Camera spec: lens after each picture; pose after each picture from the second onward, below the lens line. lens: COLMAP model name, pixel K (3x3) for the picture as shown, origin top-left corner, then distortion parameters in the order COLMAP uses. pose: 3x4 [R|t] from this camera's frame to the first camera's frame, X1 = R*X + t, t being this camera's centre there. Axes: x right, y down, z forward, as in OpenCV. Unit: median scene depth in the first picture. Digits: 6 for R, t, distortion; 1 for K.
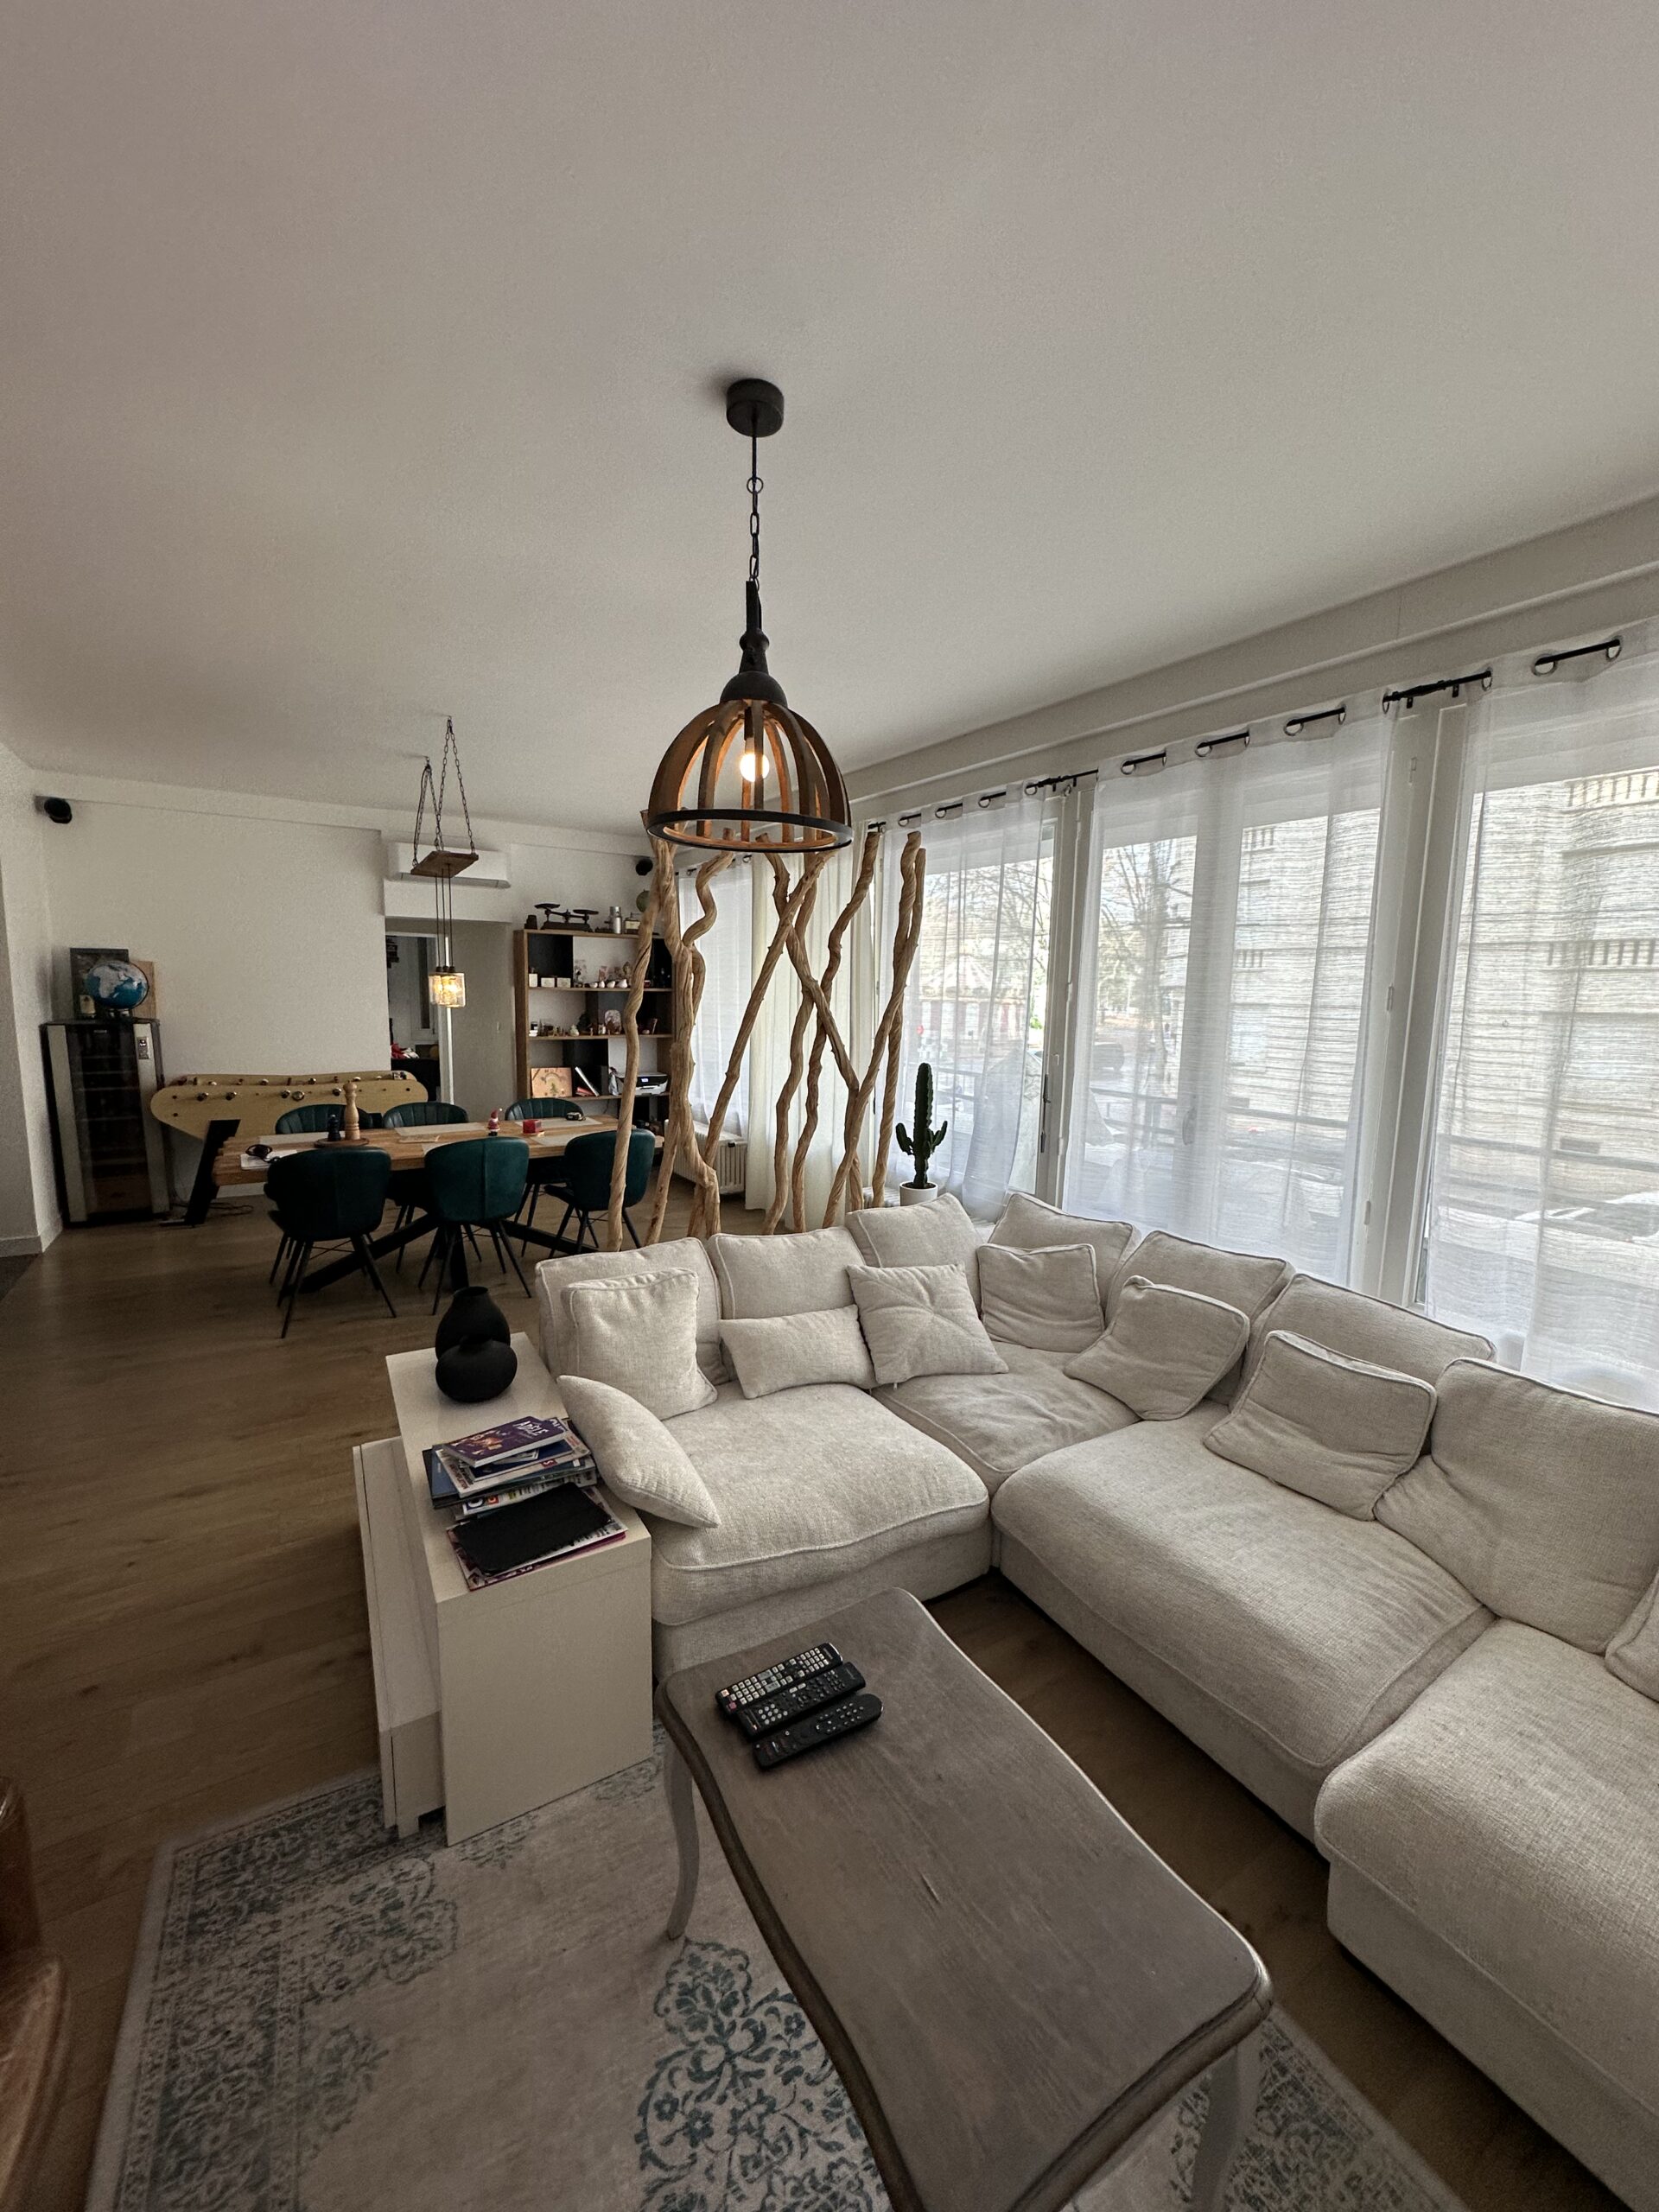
lens RADIAL K [[884.5, 0, 830.0], [0, 884.5, 1105.4], [0, 0, 1]] dist [-0.002968, 0.000123]
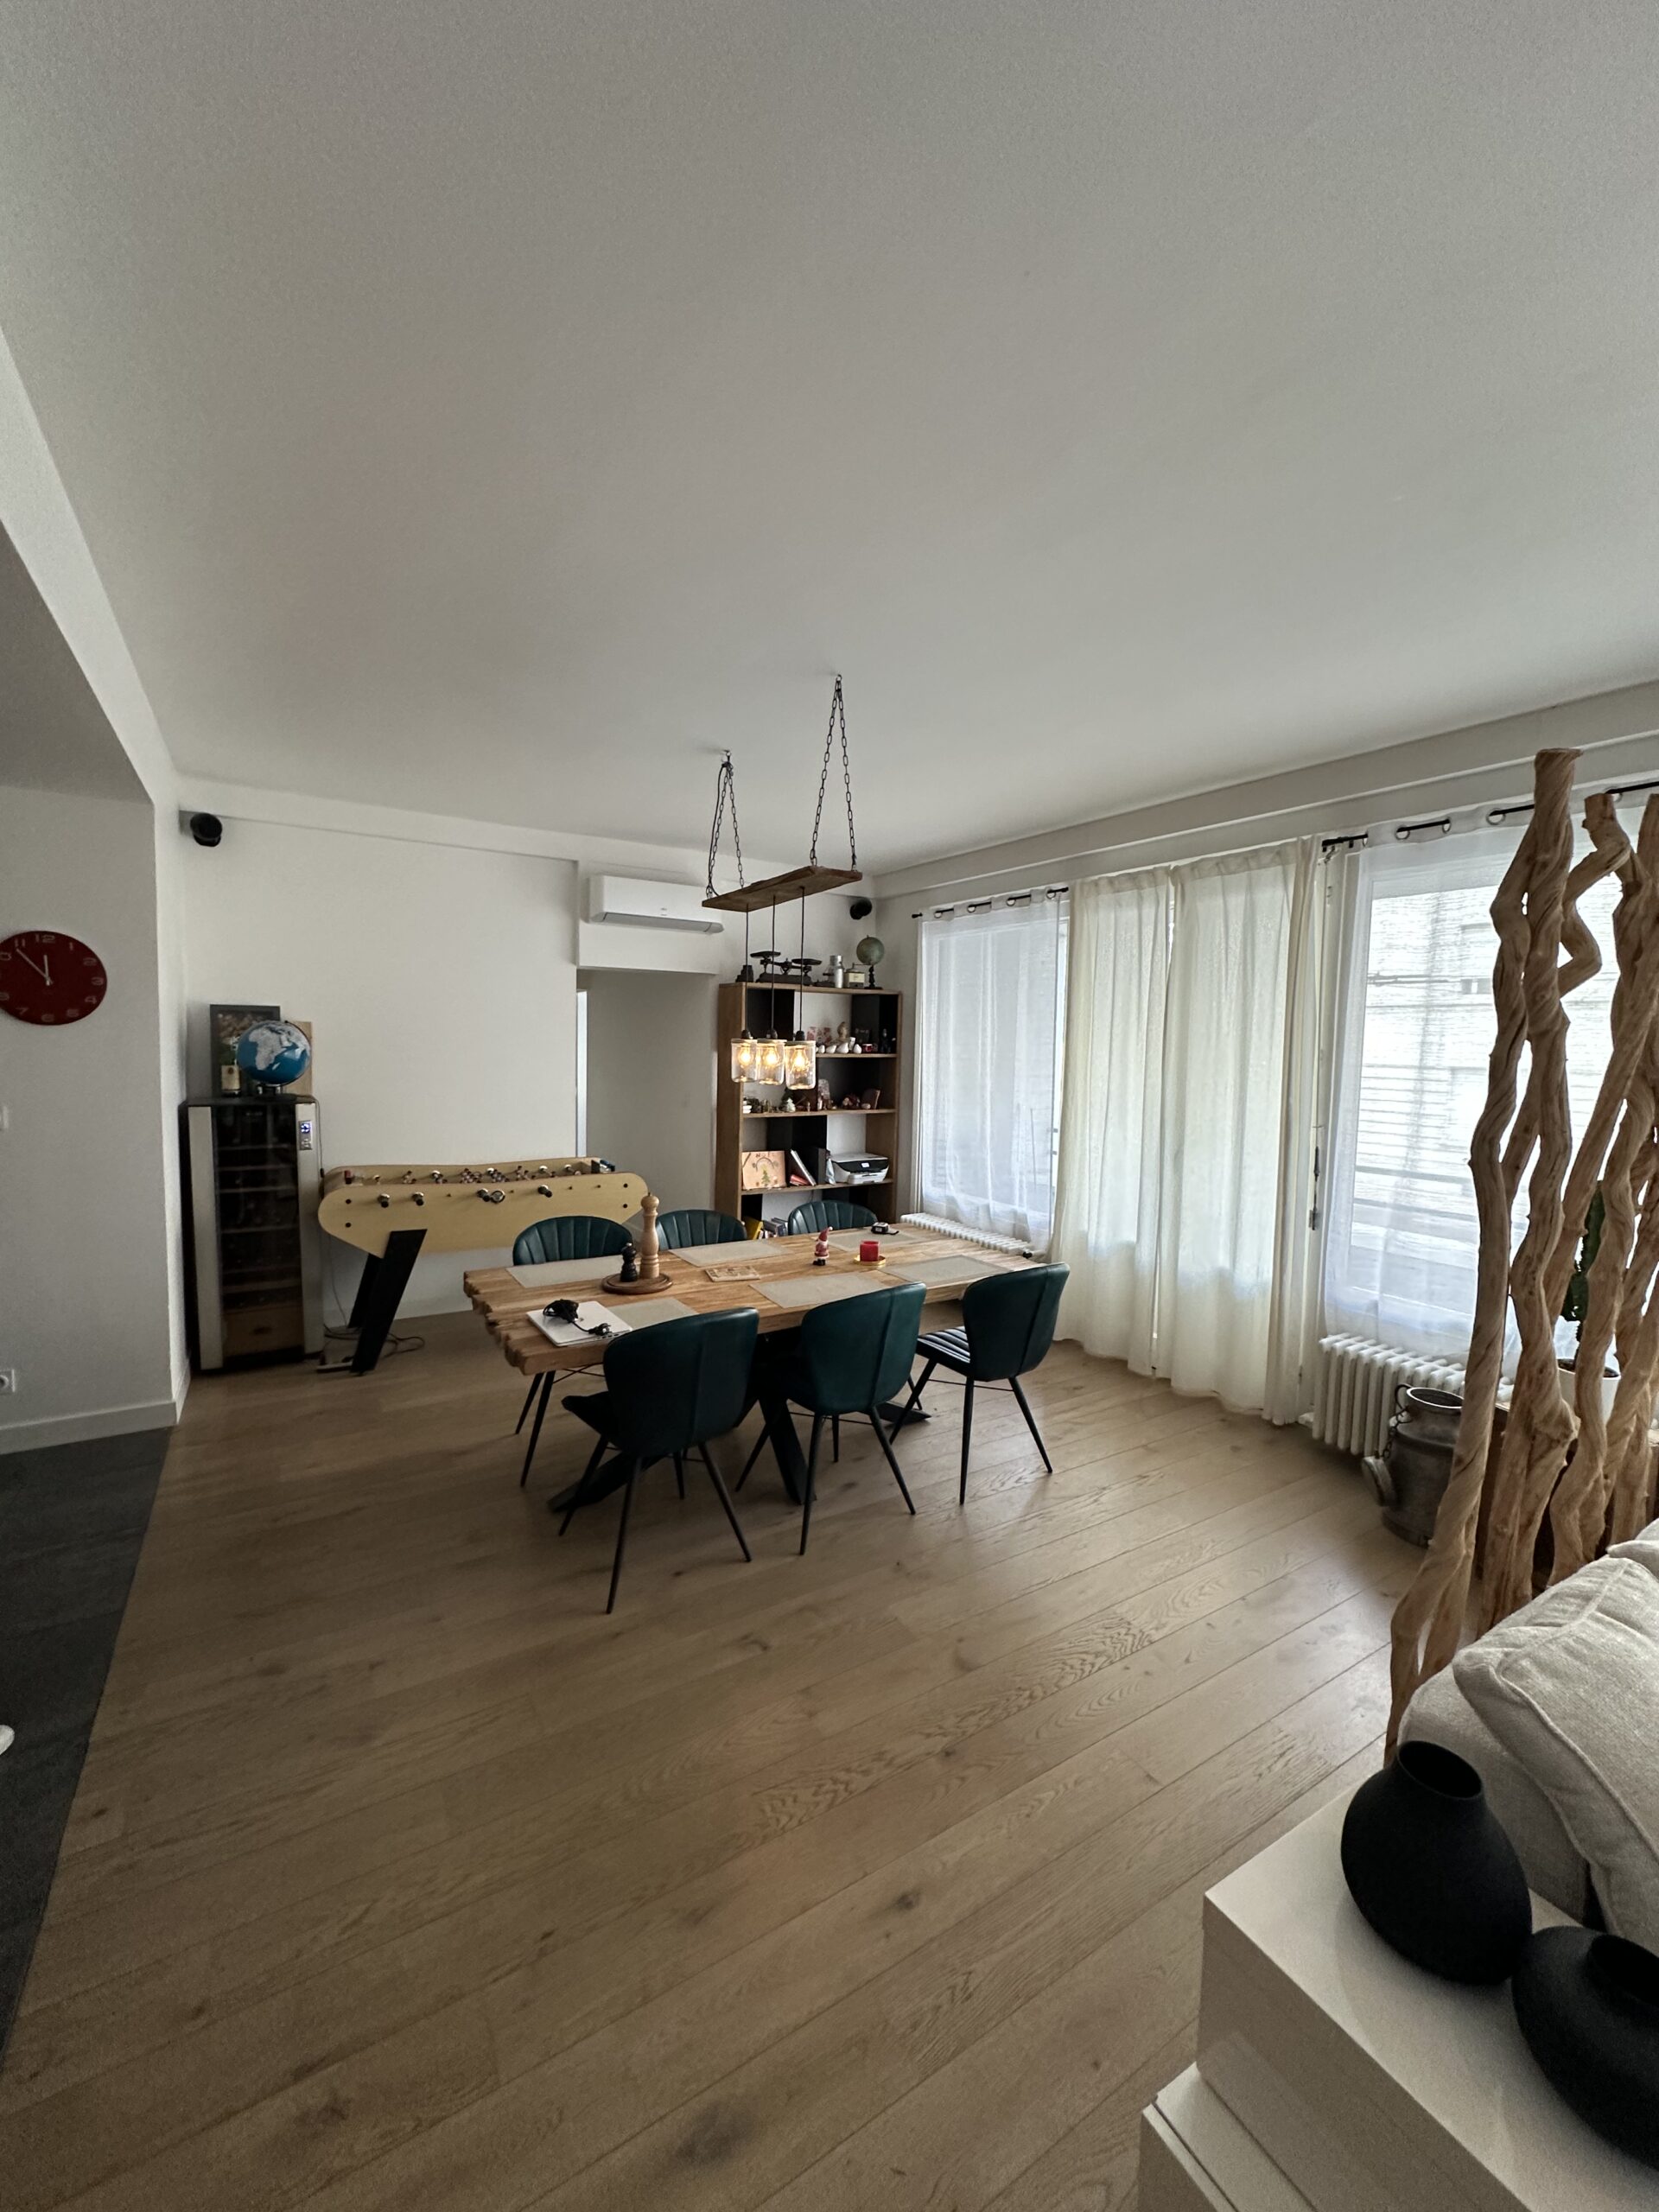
lens RADIAL K [[884.5, 0, 828.8], [0, 884.5, 1103.8], [0, 0, 1]] dist [-0.002968, 0.000123]
pose [[0.999995, 0.000571, -0.003244, -0.287079], [-0.000783, 0.997835, -0.065763, -0.037375], [0.003199, 0.065765, 0.997830, 0.213257]]
